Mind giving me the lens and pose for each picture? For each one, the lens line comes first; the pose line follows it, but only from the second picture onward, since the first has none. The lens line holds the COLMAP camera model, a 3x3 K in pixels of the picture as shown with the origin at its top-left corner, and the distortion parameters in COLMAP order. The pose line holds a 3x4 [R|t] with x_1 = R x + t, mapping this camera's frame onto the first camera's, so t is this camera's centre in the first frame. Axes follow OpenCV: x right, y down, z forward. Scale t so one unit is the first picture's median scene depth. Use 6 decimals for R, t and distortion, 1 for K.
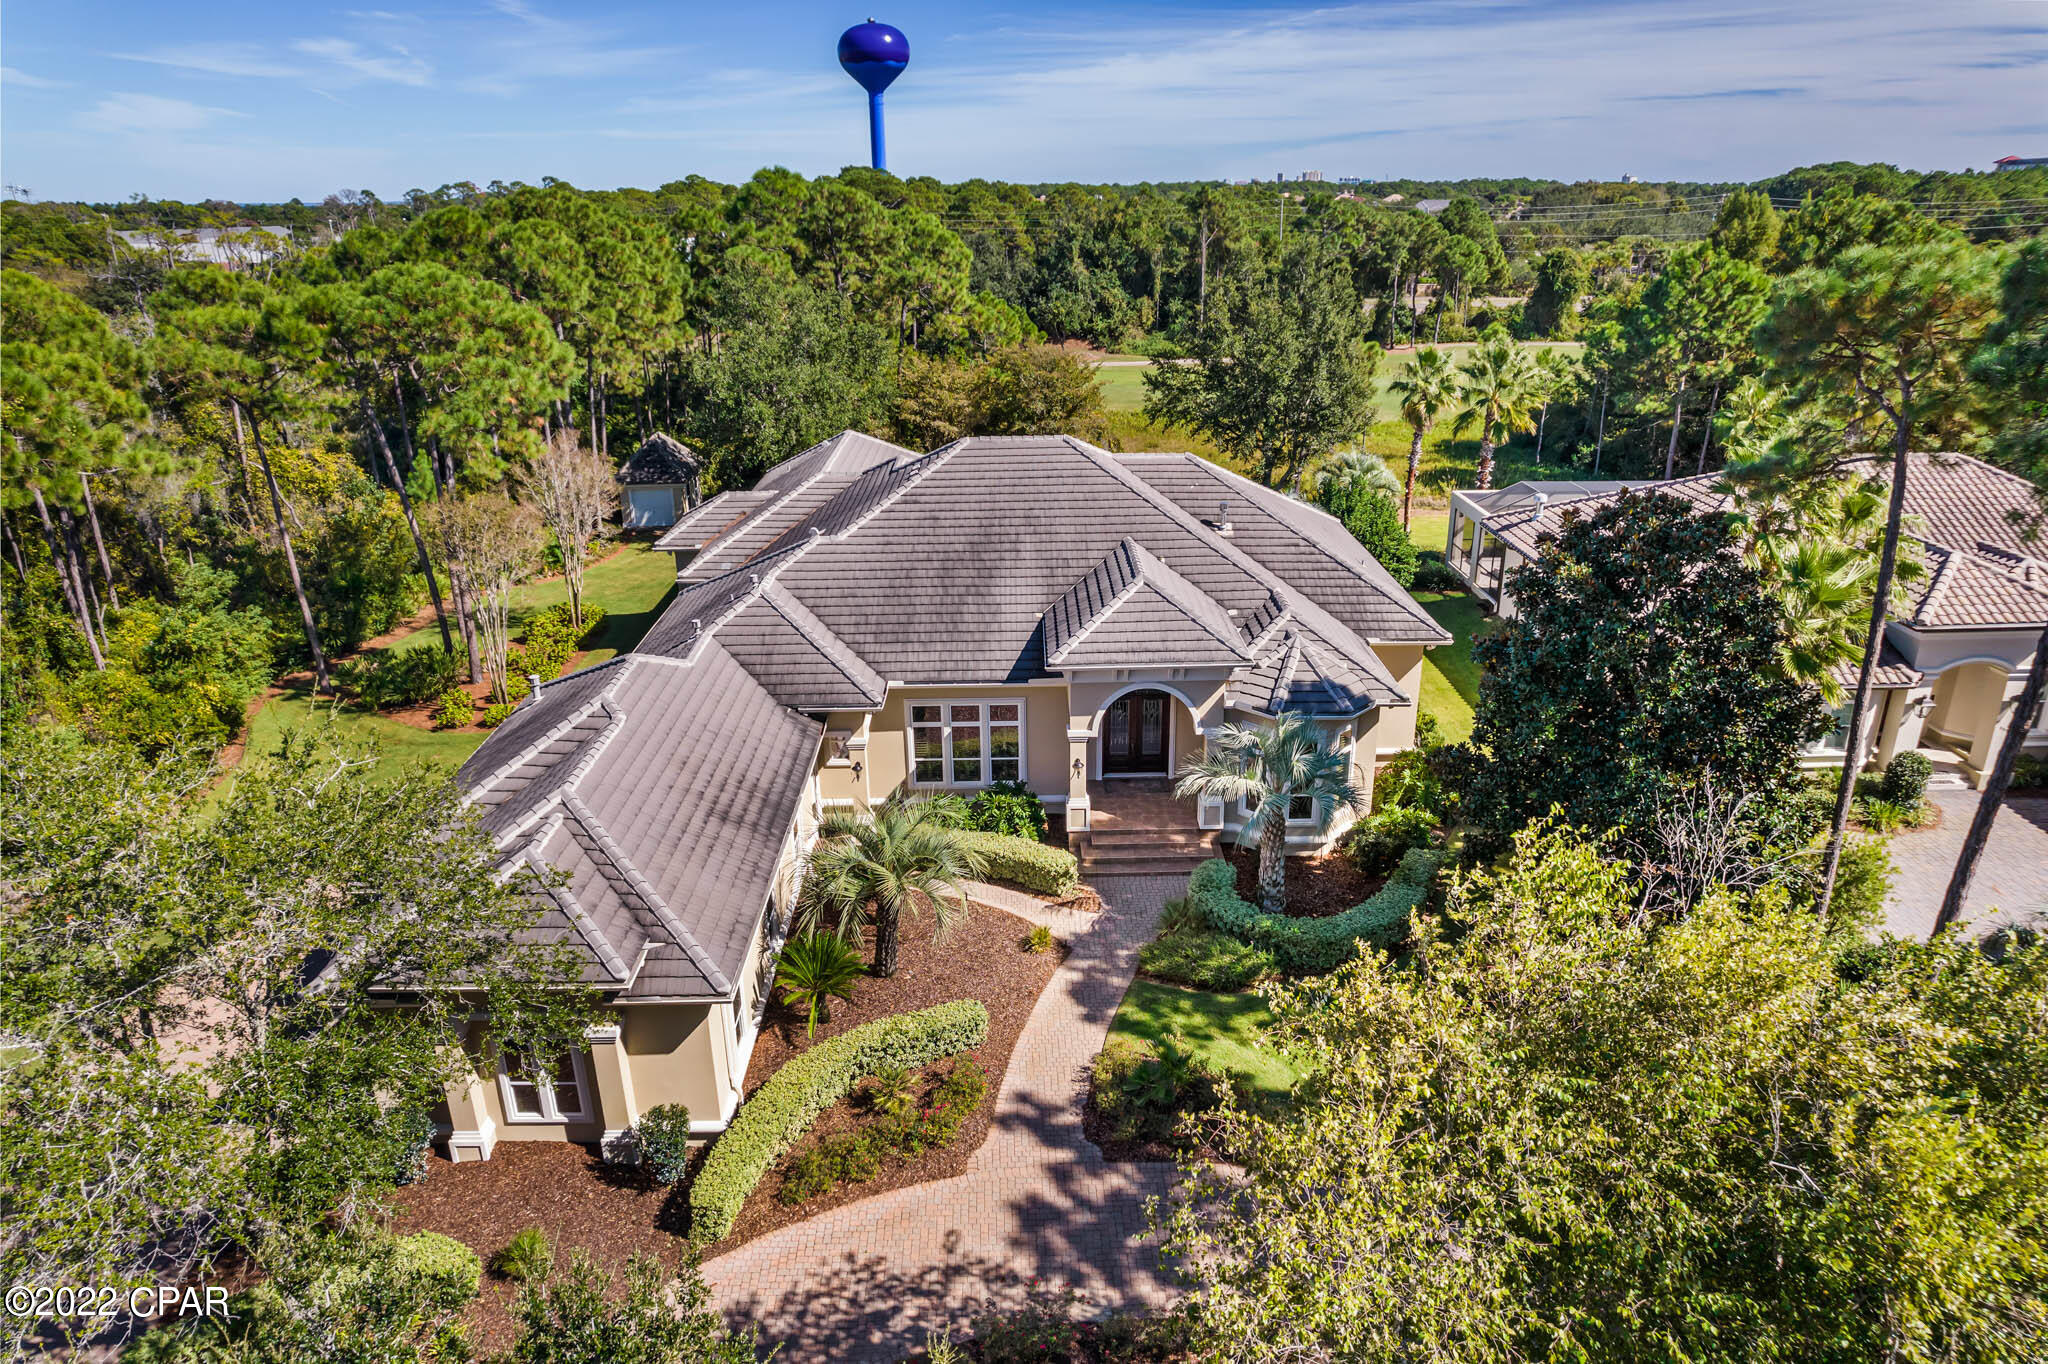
lens RADIAL K [[1313.4, 0, 1018.6], [0, 1313.4, 687.2], [0, 0, 1]] dist [-0.062811, 0.056968]
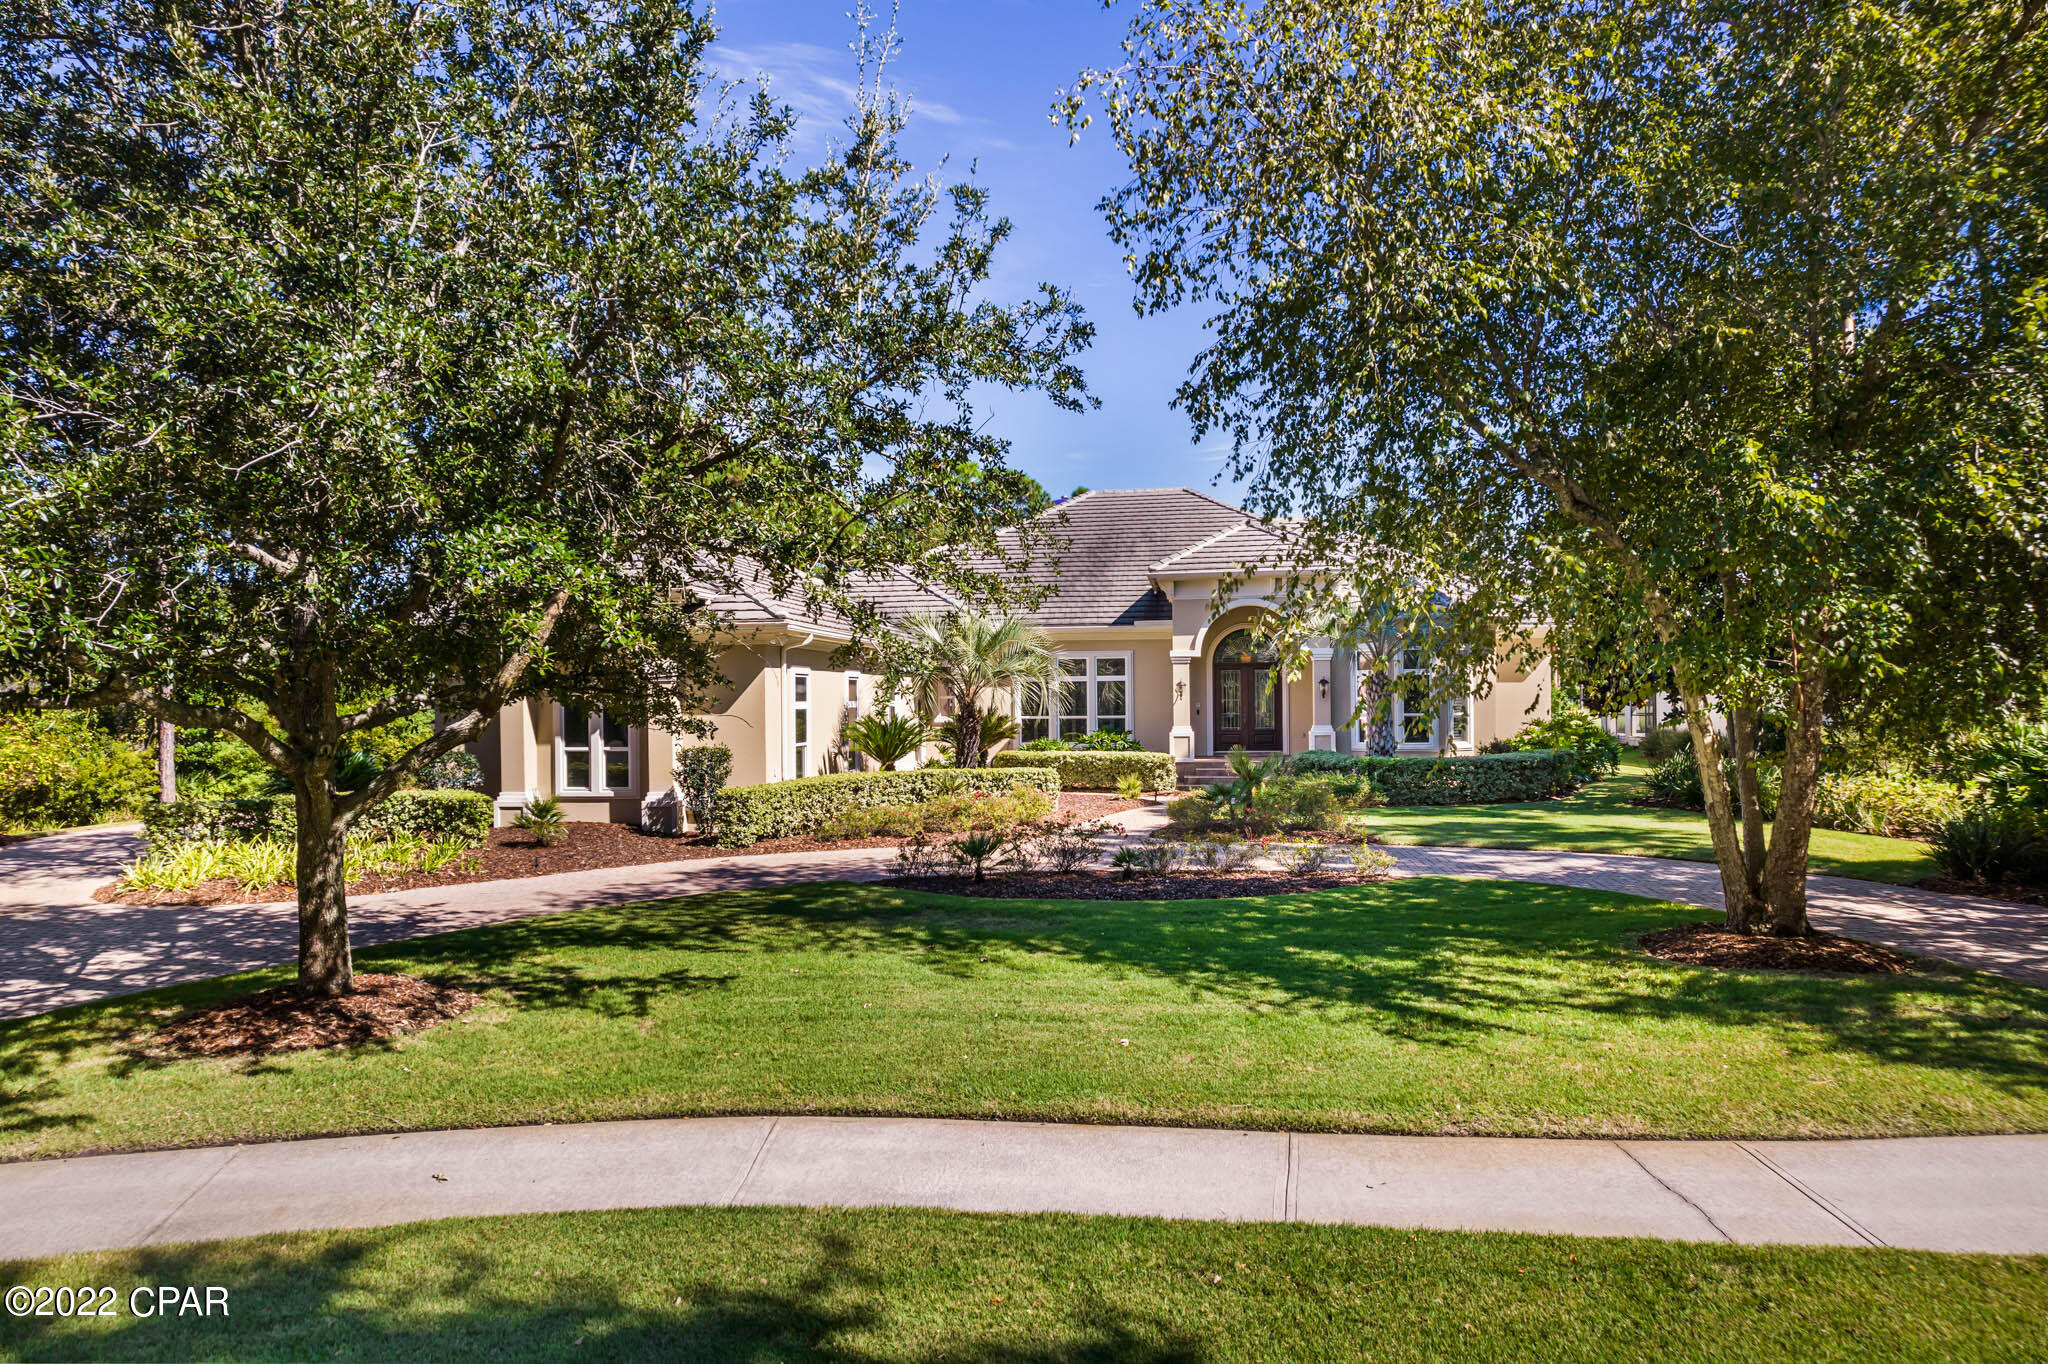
lens RADIAL K [[1313.4, 0, 1028.8], [0, 1313.4, 681.6], [0, 0, 1]] dist [-0.062811, 0.056968]
pose [[0.991053, 0.007670, -0.133248, 0.063445], [-0.054473, 0.934656, -0.351355, 0.407591], [0.121846, 0.355469, 0.926712, 0.071508]]
